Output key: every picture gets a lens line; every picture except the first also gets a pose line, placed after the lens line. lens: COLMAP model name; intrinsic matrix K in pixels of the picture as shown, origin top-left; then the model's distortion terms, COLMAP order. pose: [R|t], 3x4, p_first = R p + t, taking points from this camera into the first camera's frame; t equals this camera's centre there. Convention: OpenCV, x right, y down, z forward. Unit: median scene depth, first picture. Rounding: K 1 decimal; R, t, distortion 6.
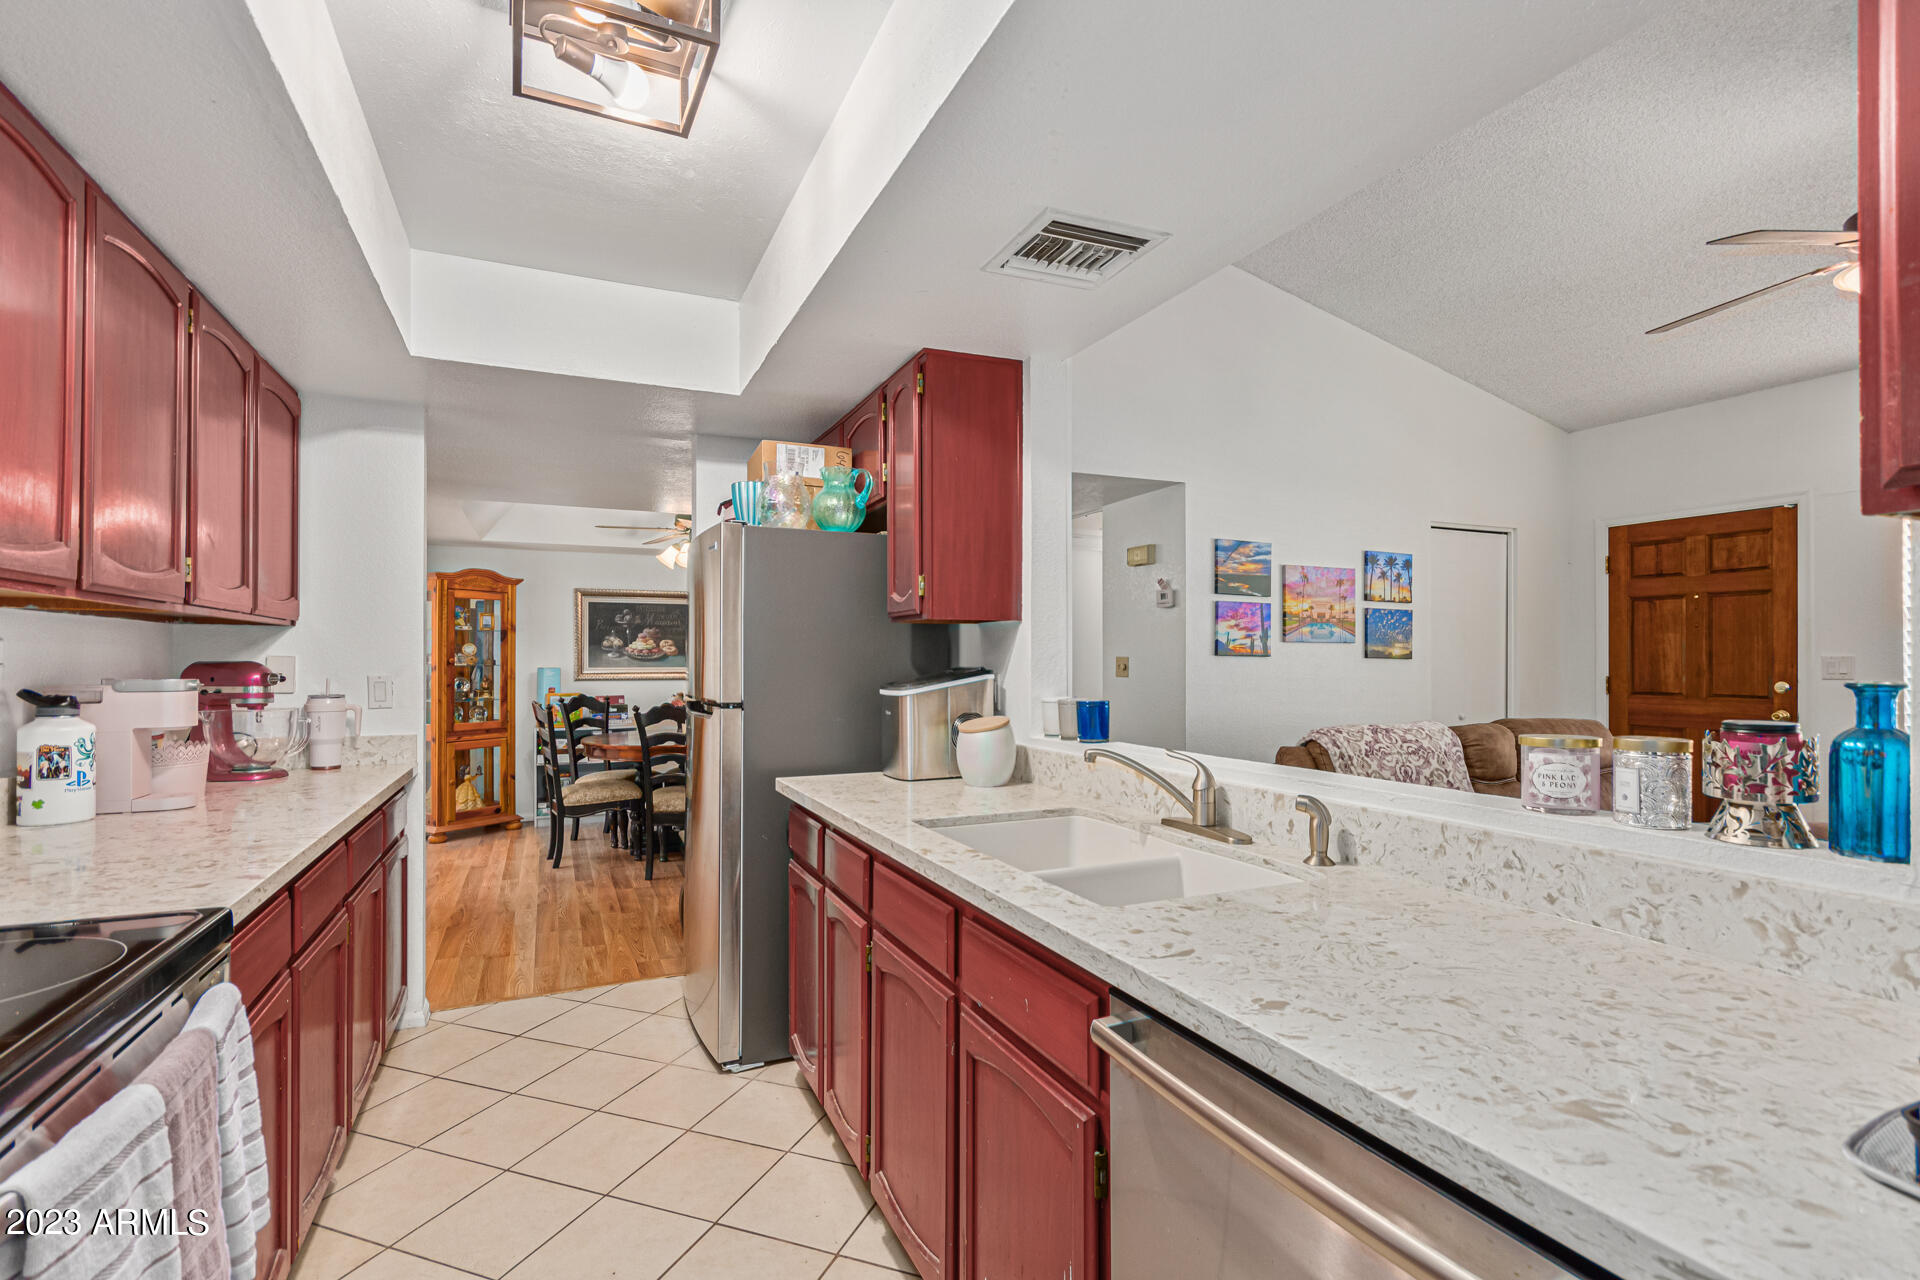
lens RADIAL K [[891.1, 0, 967.5], [0, 891.1, 658.5], [0, 0, 1]] dist [0.004569, 0.001208]
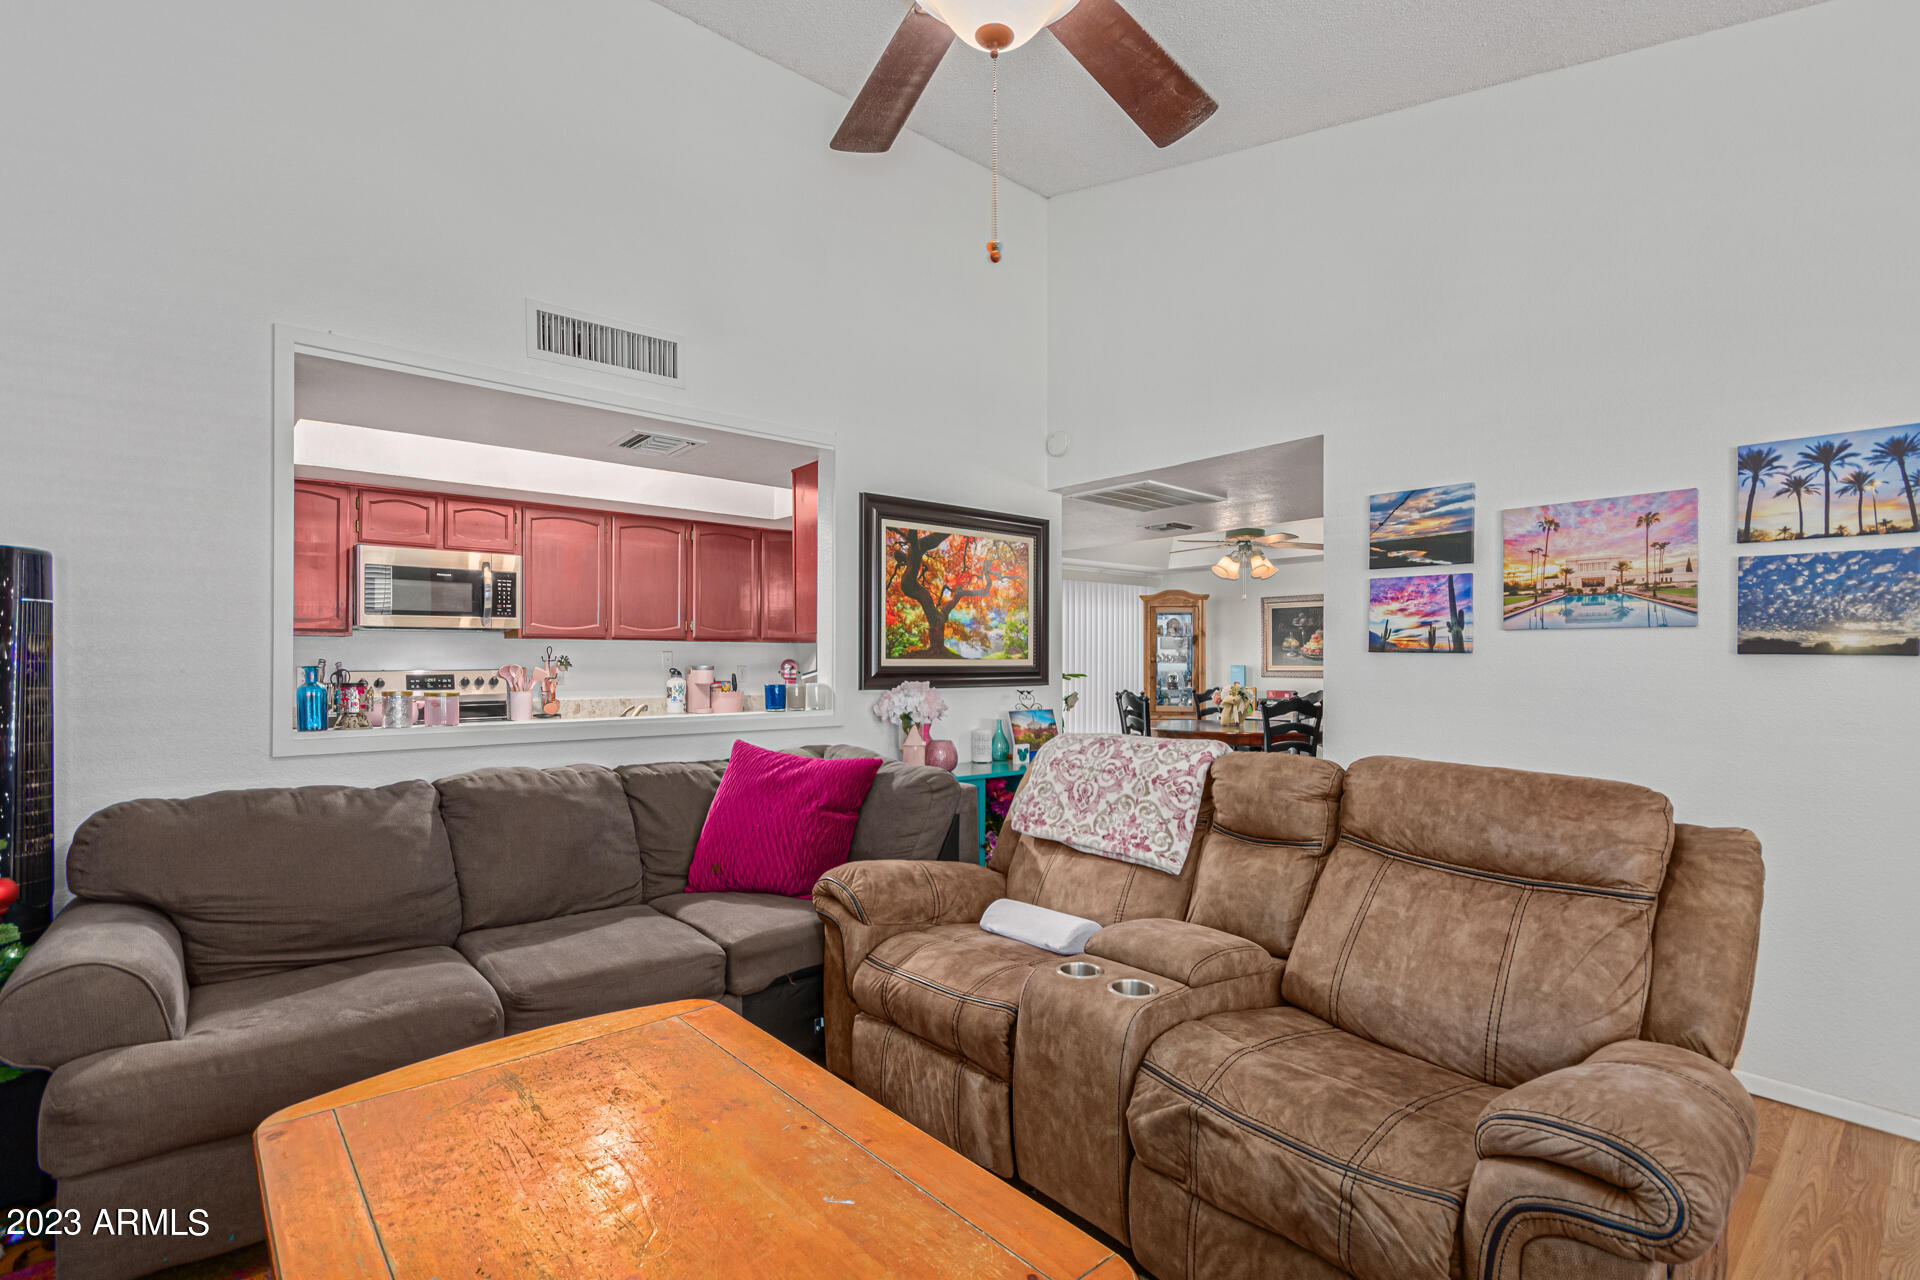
lens RADIAL K [[899.1, 0, 963.7], [0, 899.1, 658.4], [0, 0, 1]] dist [0.005362, 0.000384]
pose [[0.285998, -0.001122, -0.958230, 0.888203], [0.001092, 0.999999, -0.000845, 0.002103], [0.958230, -0.000805, 0.285999, 0.452180]]
